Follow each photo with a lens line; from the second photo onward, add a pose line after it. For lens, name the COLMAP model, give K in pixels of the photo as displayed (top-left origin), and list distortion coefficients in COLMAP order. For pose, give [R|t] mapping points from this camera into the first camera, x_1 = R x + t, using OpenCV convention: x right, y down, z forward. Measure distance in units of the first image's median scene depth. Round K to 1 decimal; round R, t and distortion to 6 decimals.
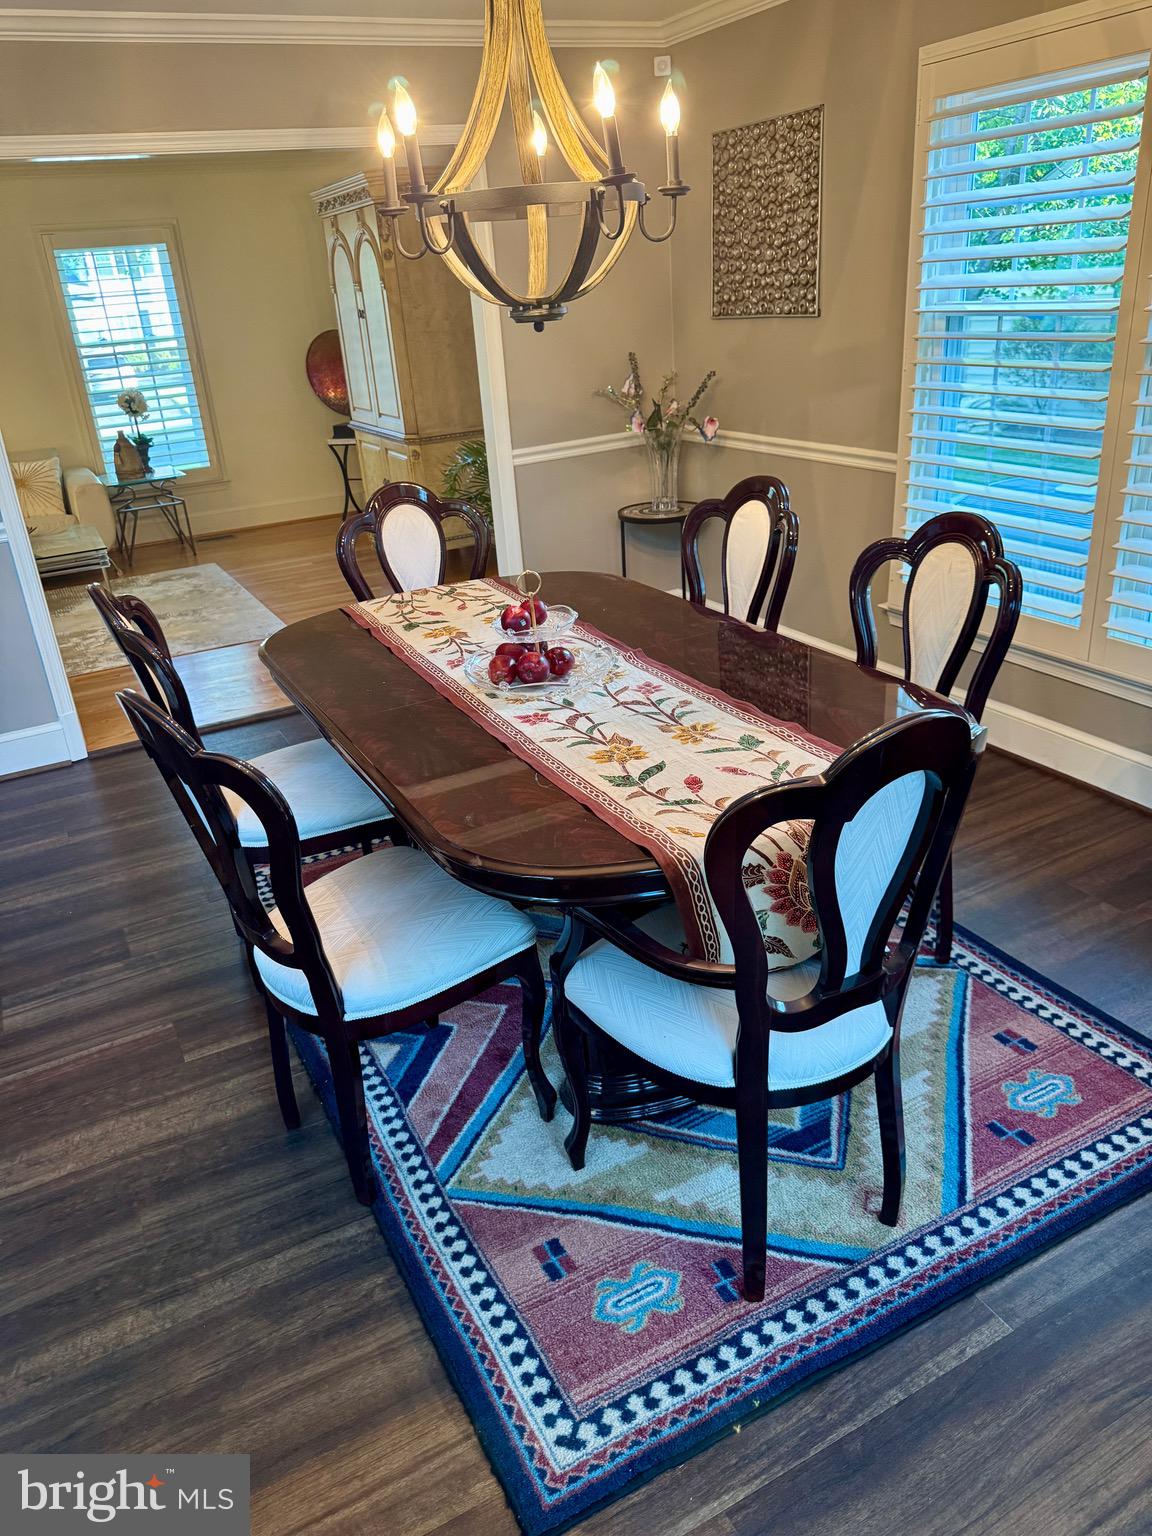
lens RADIAL K [[1119.3, 0, 576.0], [0, 1119.3, 768.0], [0, 0, 1]] dist [-0.004124, -0.006624]
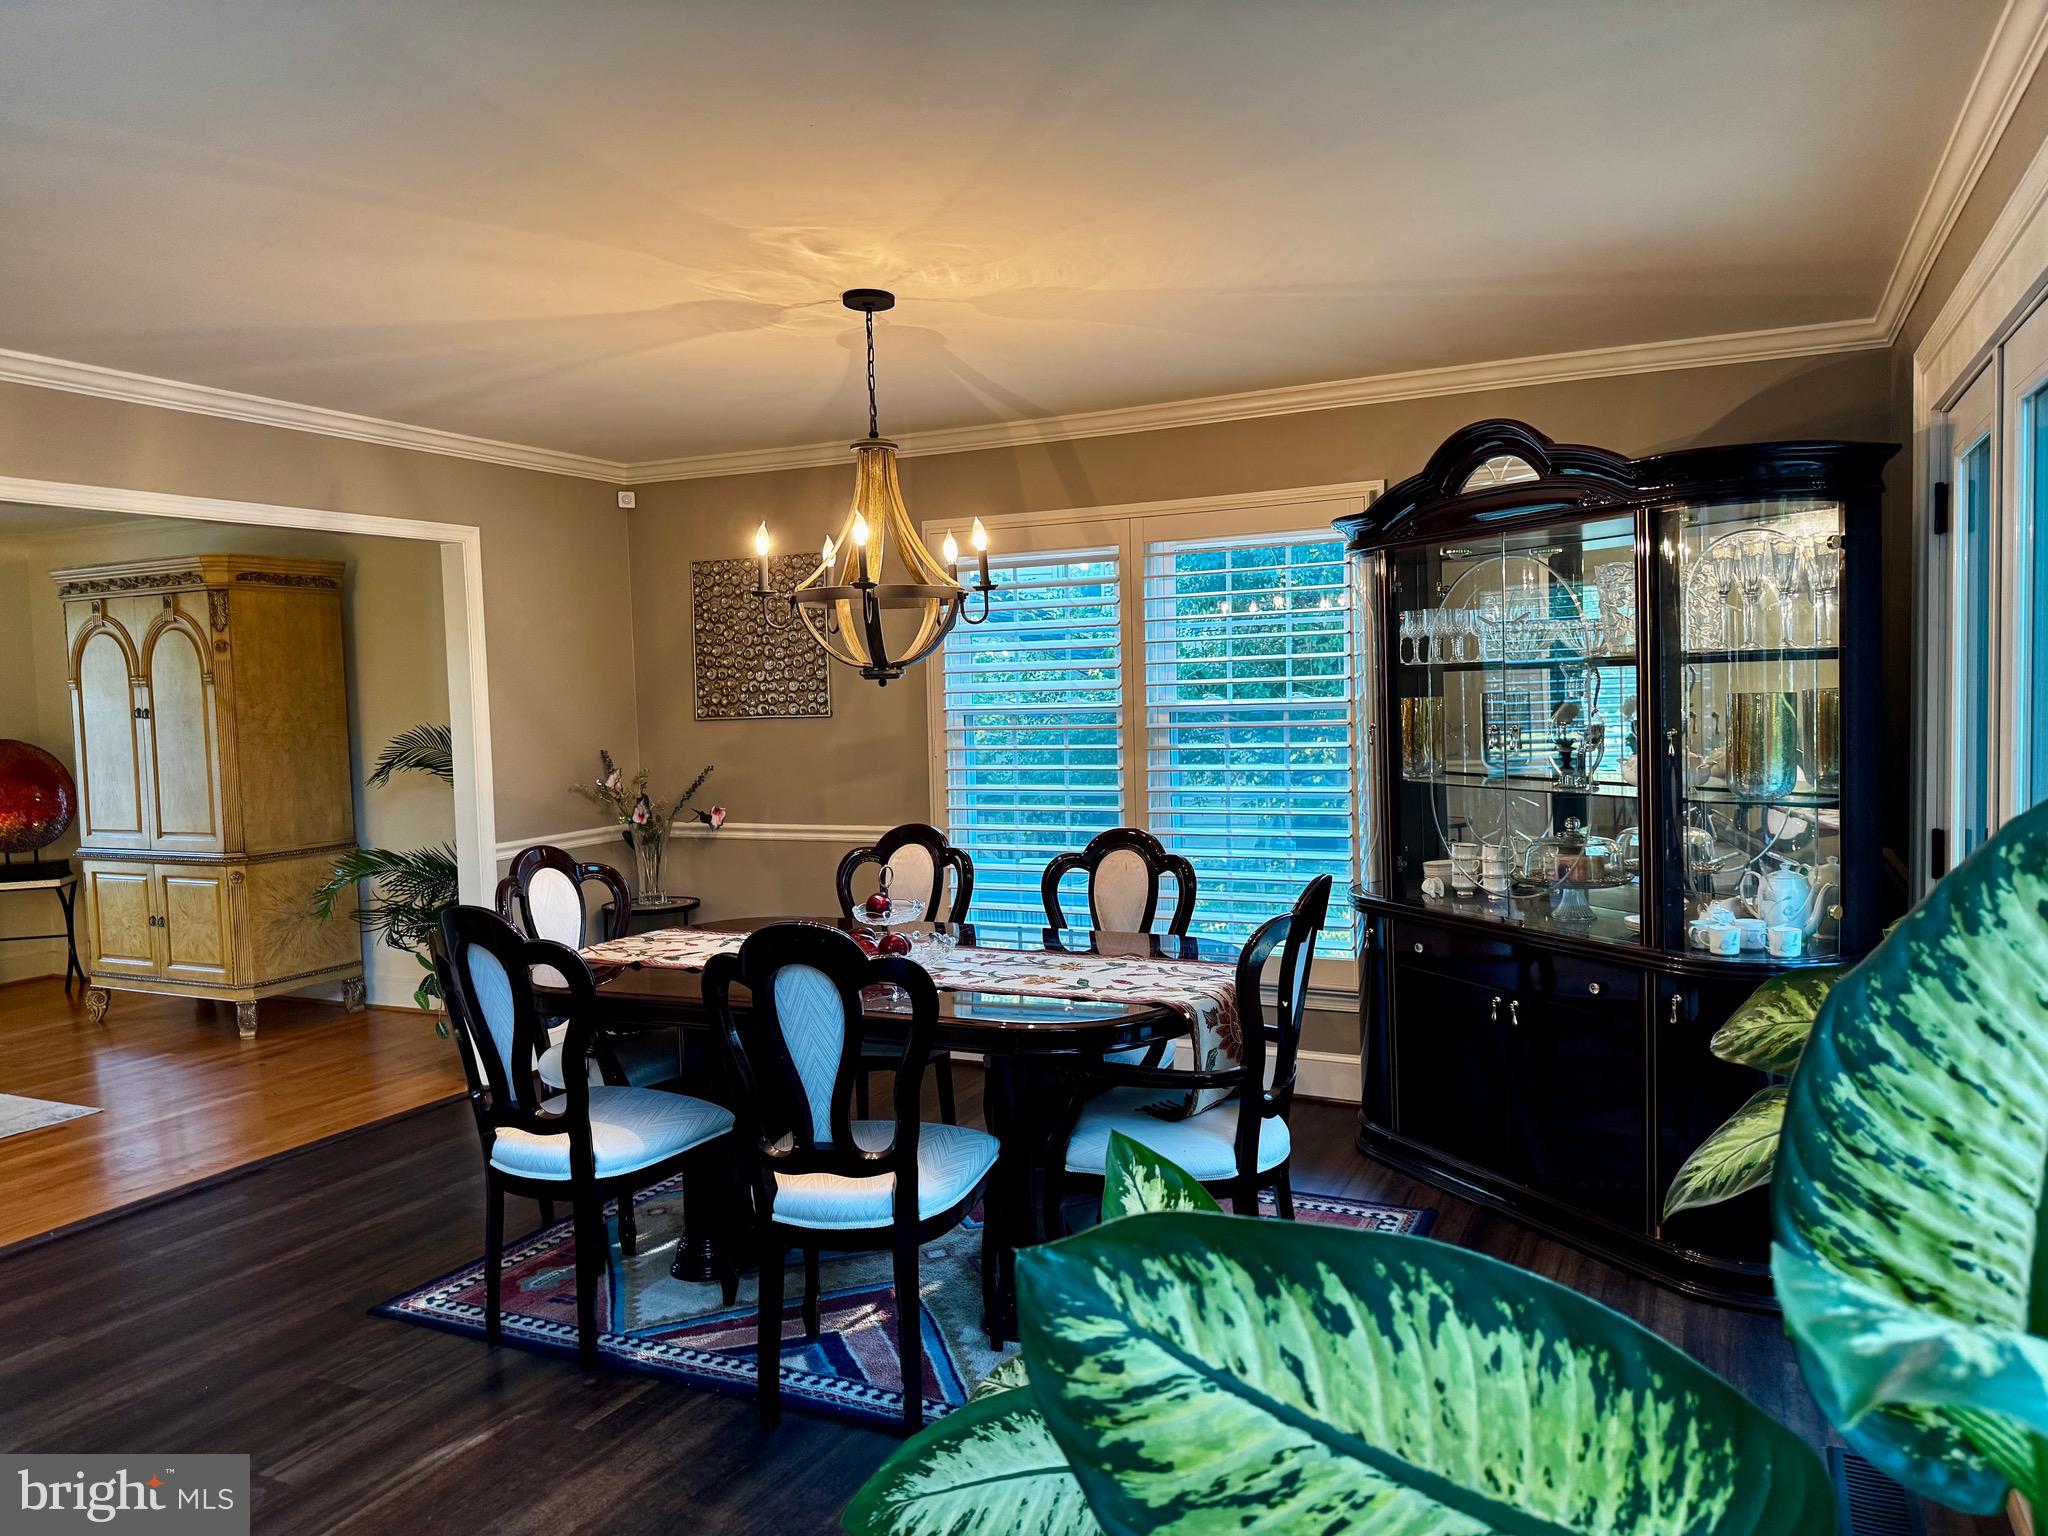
lens RADIAL K [[1421.2, 0, 1028.6], [0, 1421.2, 773.3], [0, 0, 1]] dist [0.139241, -0.226819]
pose [[0.791956, 0.015146, 0.610391, -0.486283], [0.219636, 0.925707, -0.307938, 0.133089], [-0.569707, 0.377937, 0.729793, -0.139401]]
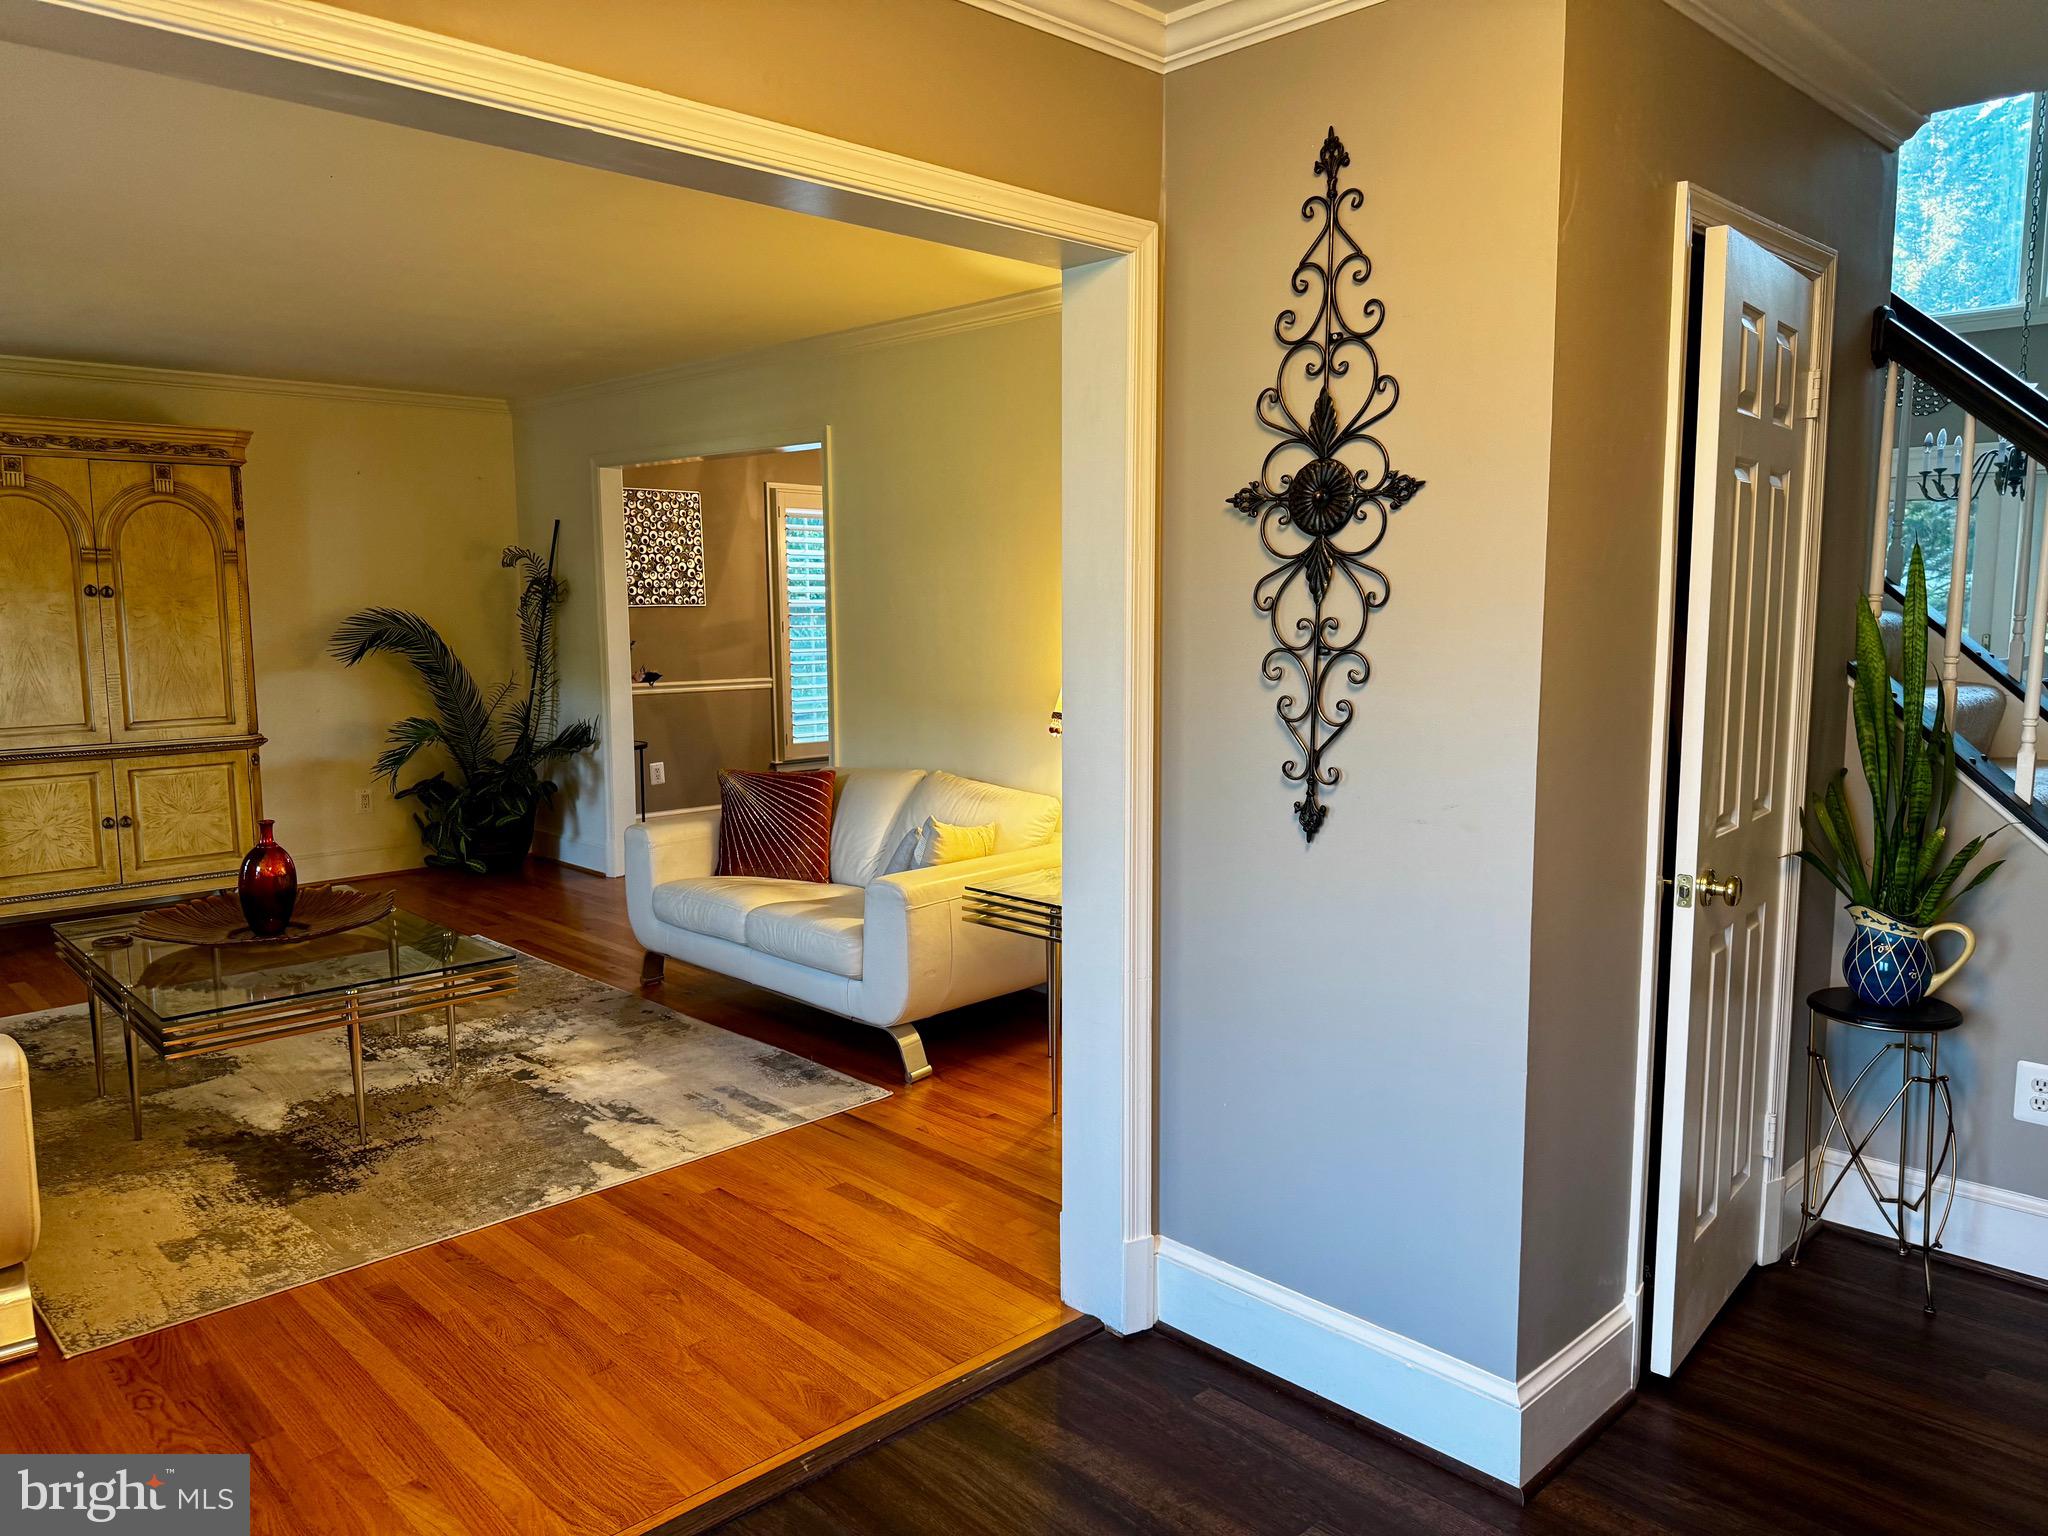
lens RADIAL K [[1405.0, 0, 1032.1], [0, 1405.0, 762.4], [0, 0, 1]] dist [-0.006914, -0.006379]
pose [[-0.295648, -0.036896, 0.954584, -1.925226], [0.411351, 0.896952, 0.162070, -0.341448], [-0.862196, 0.440585, -0.250005, 1.222134]]
